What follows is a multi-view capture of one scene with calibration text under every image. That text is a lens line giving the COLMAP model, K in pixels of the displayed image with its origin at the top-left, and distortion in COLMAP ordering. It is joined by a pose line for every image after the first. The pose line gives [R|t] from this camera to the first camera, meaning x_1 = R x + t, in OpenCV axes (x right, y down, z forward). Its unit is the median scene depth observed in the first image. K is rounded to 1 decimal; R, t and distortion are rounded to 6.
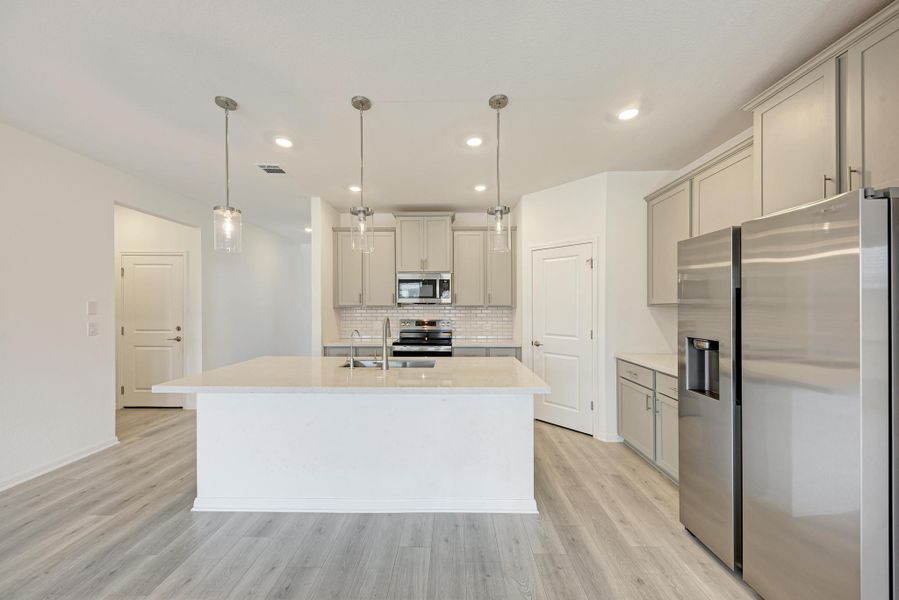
lens RADIAL K [[326.1, 0, 446.0], [0, 326.1, 311.0], [0, 0, 1]] dist [0.011818, -0.004116]
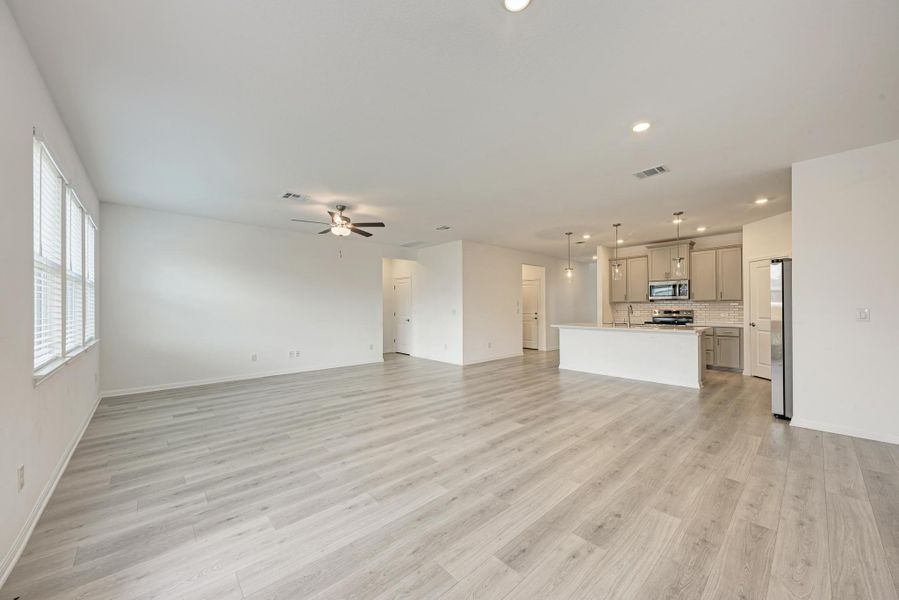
lens RADIAL K [[326.1, 0, 448.0], [0, 326.1, 301.0], [0, 0, 1]] dist [0.011818, -0.004116]
pose [[0.686460, -0.019634, -0.726902, 0.398386], [-0.002013, 0.999580, -0.028901, 0.037281], [0.727165, 0.021302, 0.686132, -1.003539]]
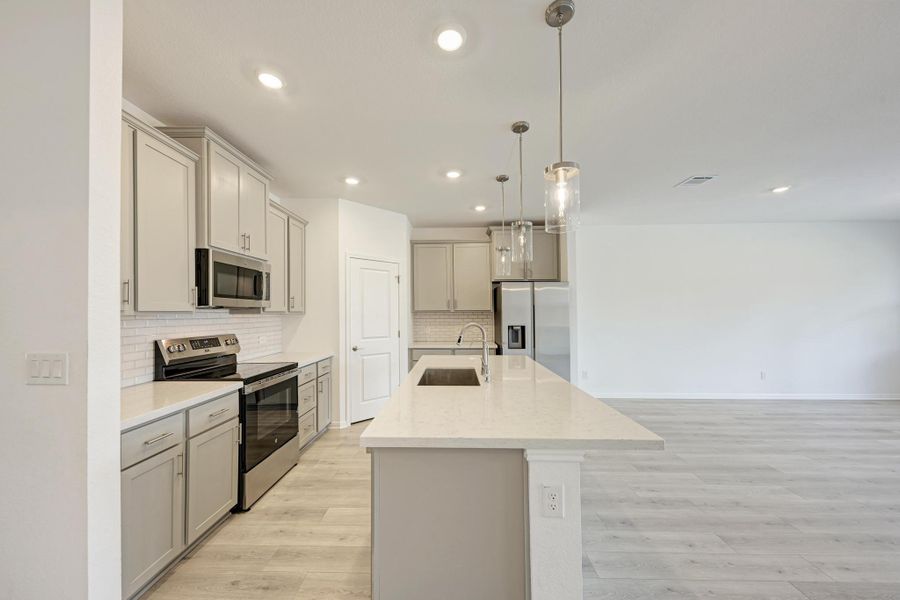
lens RADIAL K [[326.4, 0, 448.2], [0, 326.4, 315.3], [0, 0, 1]] dist [0.011818, -0.004116]
pose [[0.003164, -0.009634, 0.999949, -0.723694], [0.017776, 0.999796, 0.009577, -0.009397], [-0.999837, 0.017744, 0.003335, 0.675954]]
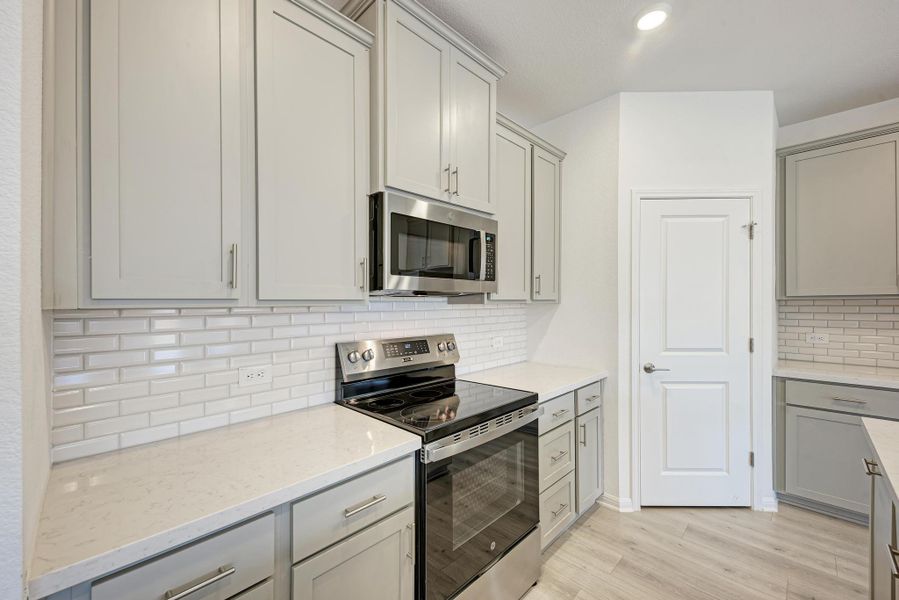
lens RADIAL K [[350.4, 0, 447.2], [0, 350.4, 308.3], [0, 0, 1]] dist [0.012964, -0.000471]
pose [[0.696153, -0.015904, 0.717718, -0.369860], [0.018419, 0.999821, 0.004290, -0.009946], [-0.717657, 0.010233, 0.696321, 0.800296]]
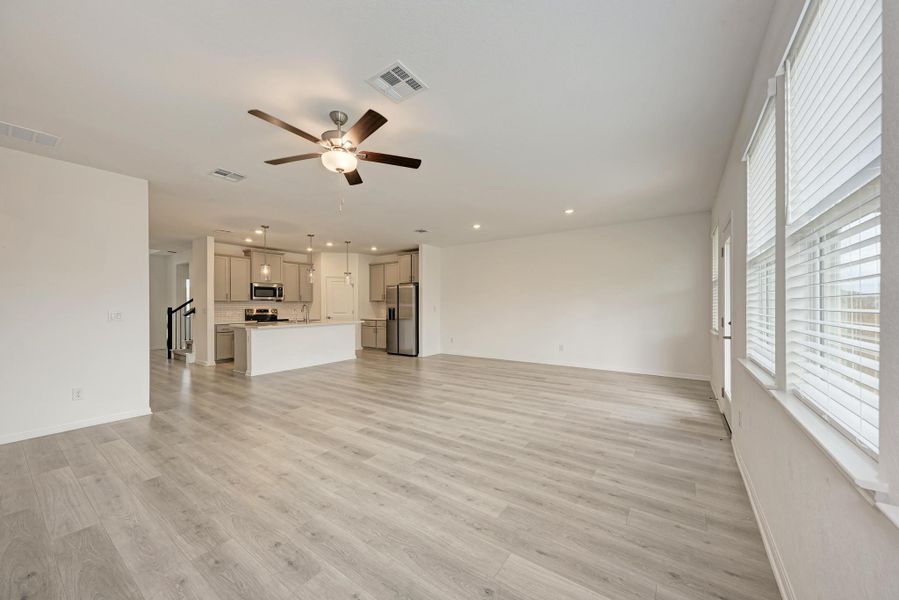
lens RADIAL K [[326.1, 0, 453.2], [0, 326.1, 310.4], [0, 0, 1]] dist [0.011818, -0.004116]
pose [[0.558046, -0.020649, 0.829553, -1.122994], [0.016373, 0.999770, 0.013872, 0.030525], [-0.829649, 0.005841, 0.558256, -1.005471]]
